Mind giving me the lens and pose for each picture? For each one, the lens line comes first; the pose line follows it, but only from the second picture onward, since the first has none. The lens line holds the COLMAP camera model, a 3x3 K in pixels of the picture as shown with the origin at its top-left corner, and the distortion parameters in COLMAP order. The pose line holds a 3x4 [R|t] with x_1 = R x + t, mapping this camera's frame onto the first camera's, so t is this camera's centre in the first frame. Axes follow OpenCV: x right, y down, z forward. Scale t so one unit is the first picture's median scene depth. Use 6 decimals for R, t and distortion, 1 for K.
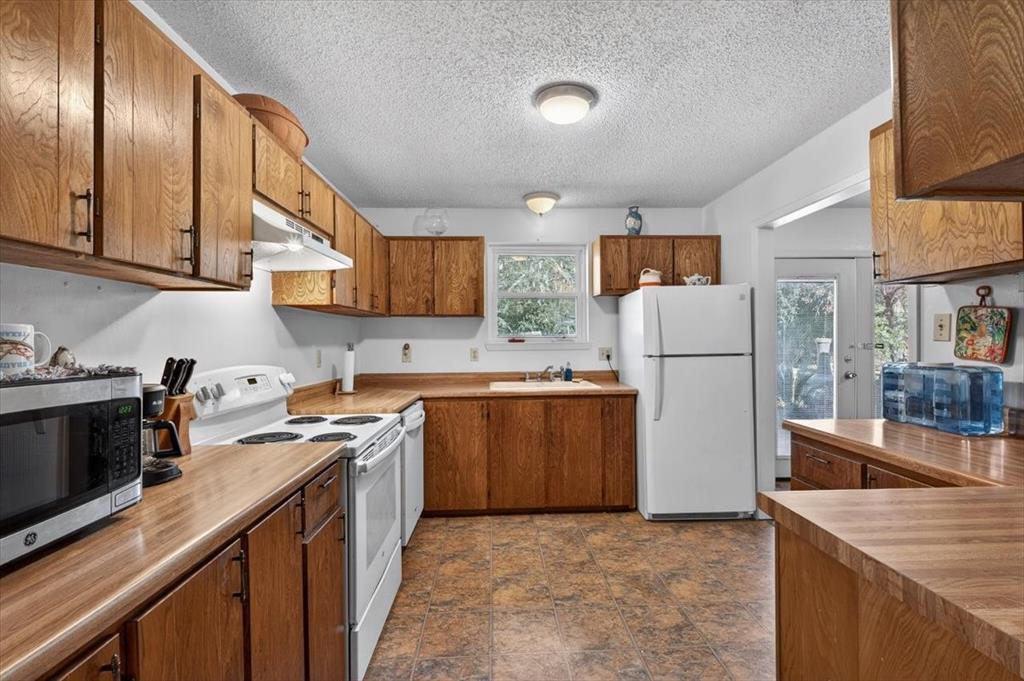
lens RADIAL K [[448.4, 0, 512.0], [0, 448.4, 340.5], [0, 0, 1]] dist [0.009736, -0.003296]
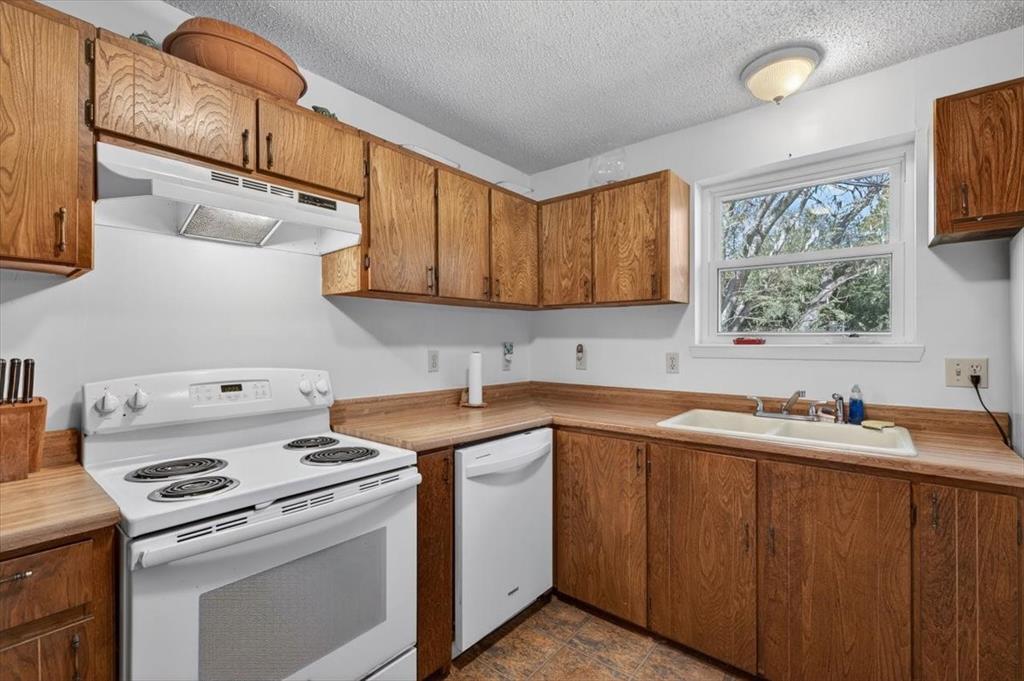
lens RADIAL K [[448.4, 0, 512.0], [0, 448.4, 340.5], [0, 0, 1]] dist [0.009736, -0.003296]
pose [[0.745583, 0.006291, -0.666384, 0.202555], [-0.006849, 0.999975, 0.001778, 0.000052], [0.666378, 0.003239, 0.745607, 0.442803]]
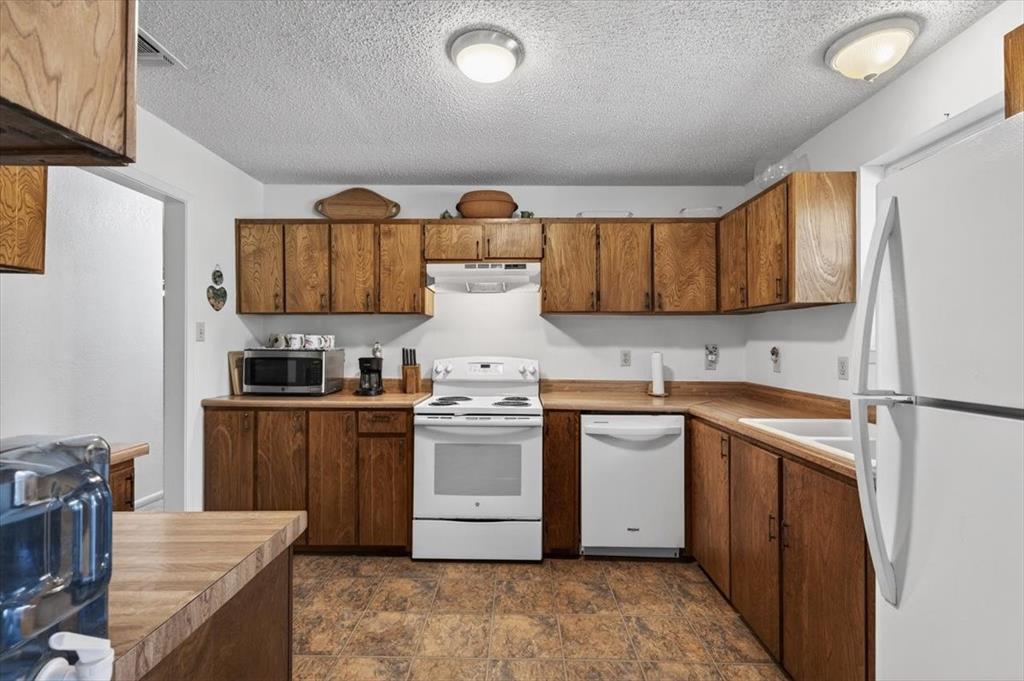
lens RADIAL K [[448.4, 0, 512.0], [0, 448.4, 340.5], [0, 0, 1]] dist [0.009736, -0.003296]
pose [[-0.054295, 0.003363, -0.998519, 0.616639], [-0.006204, 0.999974, 0.003705, -0.004781], [0.998506, 0.006396, -0.054273, 0.714234]]
